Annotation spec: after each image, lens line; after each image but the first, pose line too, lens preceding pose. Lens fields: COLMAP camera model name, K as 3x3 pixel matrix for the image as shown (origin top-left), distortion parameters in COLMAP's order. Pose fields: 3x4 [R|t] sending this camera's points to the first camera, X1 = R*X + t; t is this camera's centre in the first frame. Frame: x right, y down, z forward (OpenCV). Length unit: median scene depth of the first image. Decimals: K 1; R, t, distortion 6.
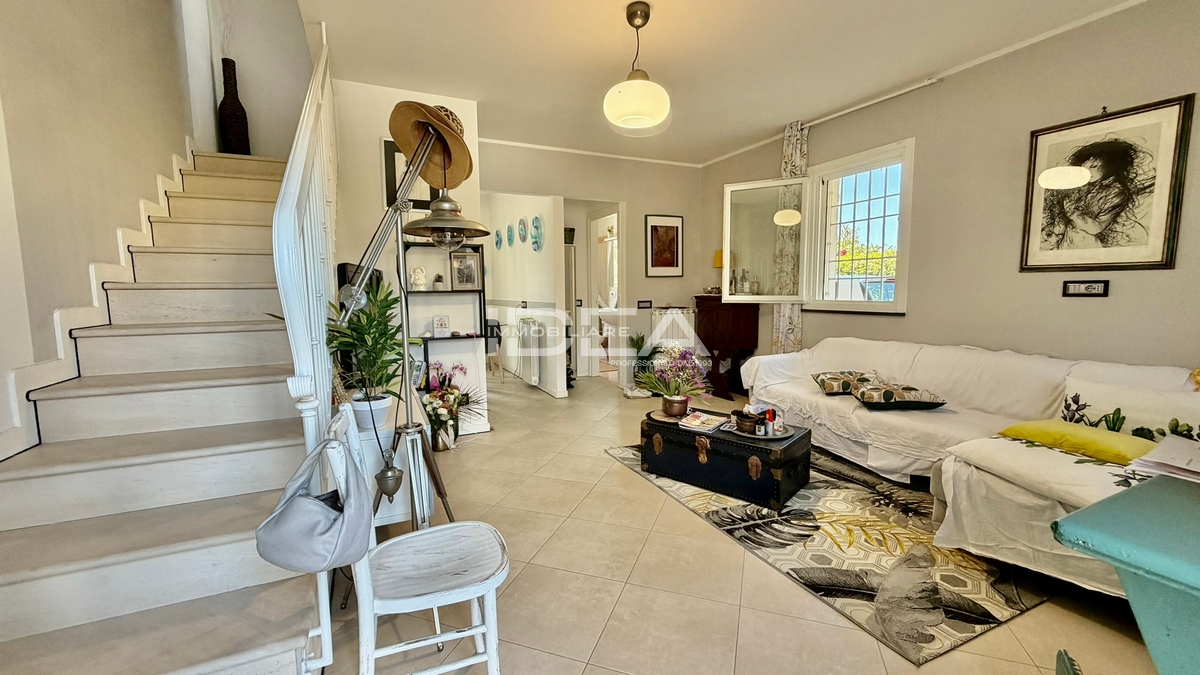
lens RADIAL K [[478.0, 0, 594.3], [0, 478.0, 337.1], [0, 0, 1]] dist [0.000640, -0.000069]
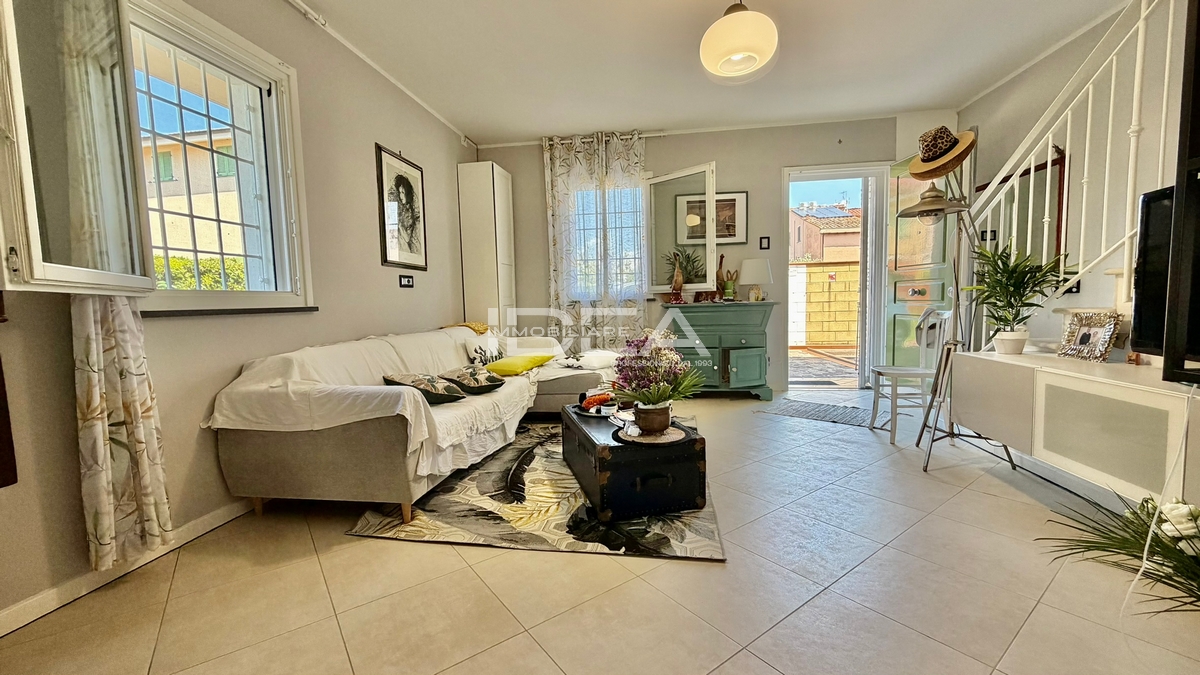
lens RADIAL K [[478.0, 0, 594.3], [0, 478.0, 337.1], [0, 0, 1]] dist [0.000640, -0.000069]
pose [[-0.831145, -0.013032, 0.555902, -0.176093], [0.087315, 0.984265, 0.153621, -0.106428], [-0.549157, 0.176220, -0.816929, 1.826164]]
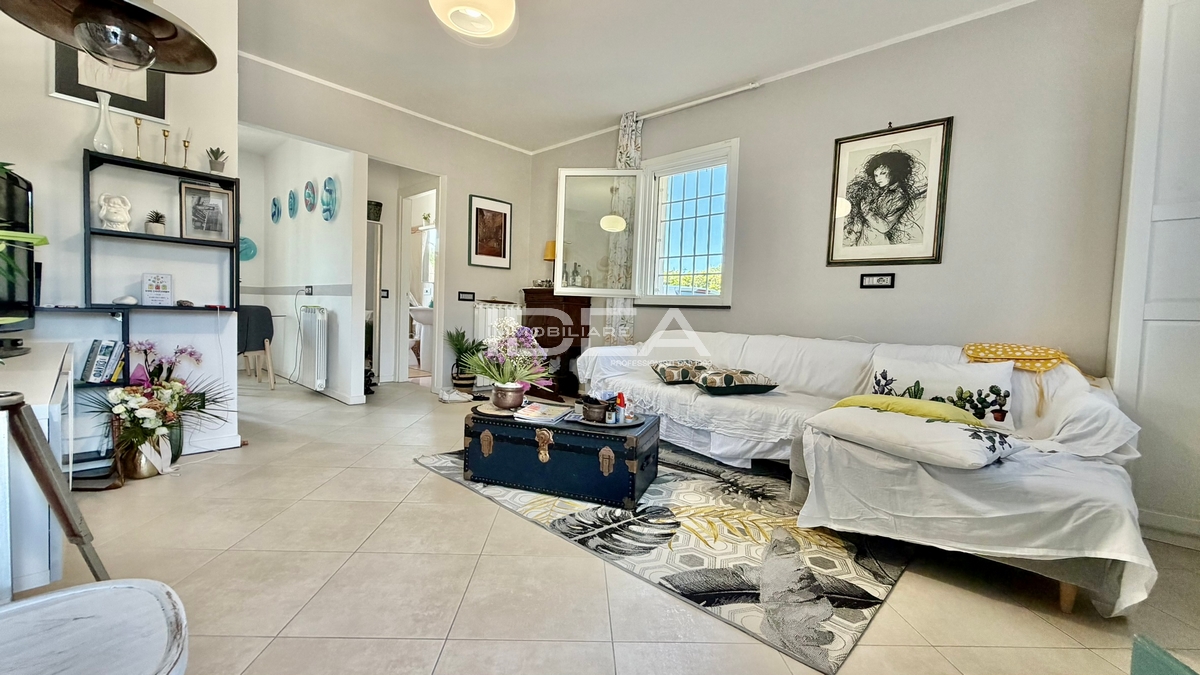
lens RADIAL K [[478.0, 0, 594.3], [0, 478.0, 337.1], [0, 0, 1]] dist [0.000640, -0.000069]
pose [[0.928034, 0.029180, 0.371352, -0.000592], [-0.012660, 0.998822, -0.046846, 0.090002], [-0.372281, 0.038773, 0.927310, 0.210808]]
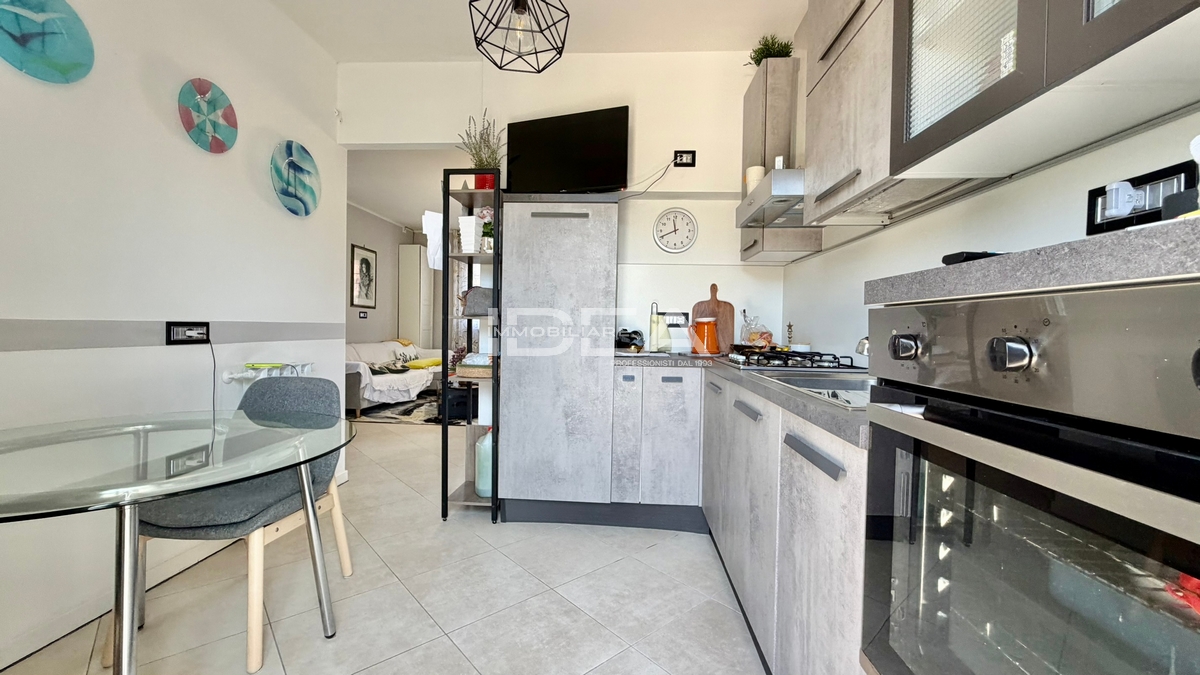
lens RADIAL K [[478.0, 0, 594.3], [0, 478.0, 337.1], [0, 0, 1]] dist [0.000640, -0.000069]
pose [[-0.874997, -0.018107, 0.483789, -1.213235], [0.037095, 0.993855, 0.104289, -0.199208], [-0.482705, 0.109199, -0.868949, 2.561620]]
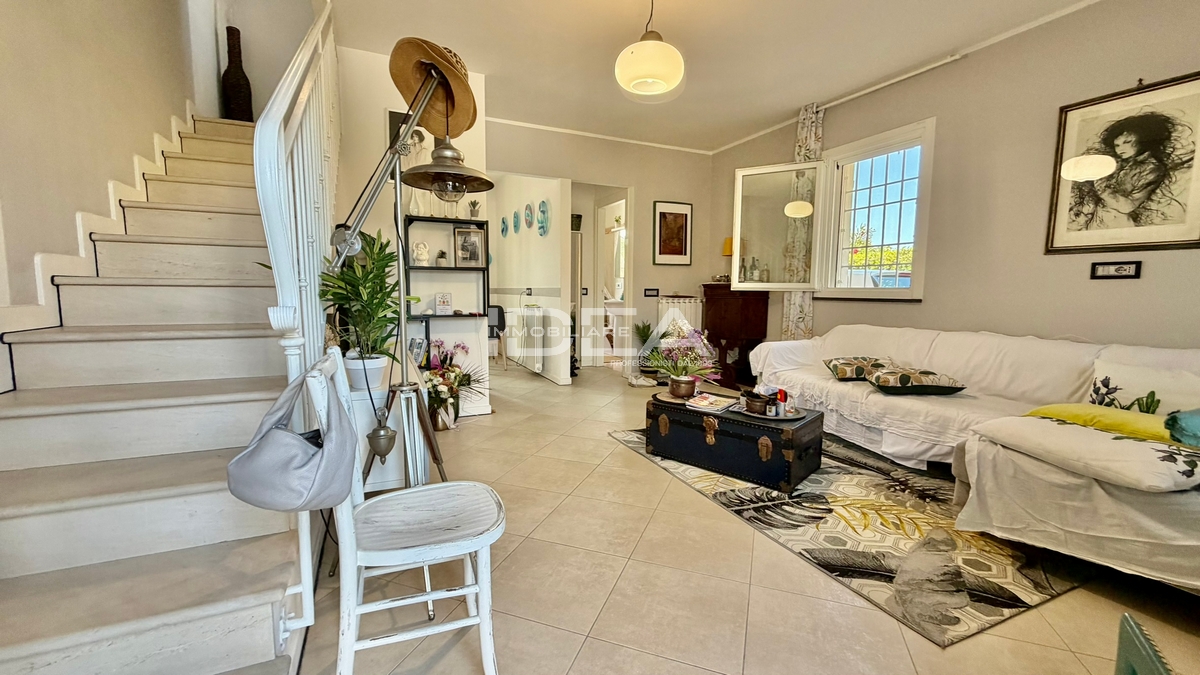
lens RADIAL K [[478.0, 0, 594.3], [0, 478.0, 337.1], [0, 0, 1]] dist [0.000640, -0.000069]
pose [[0.999744, 0.020662, -0.009228, -0.002211], [-0.020672, 0.999786, -0.000986, 0.053878], [0.009205, 0.001176, 0.999957, 0.035033]]
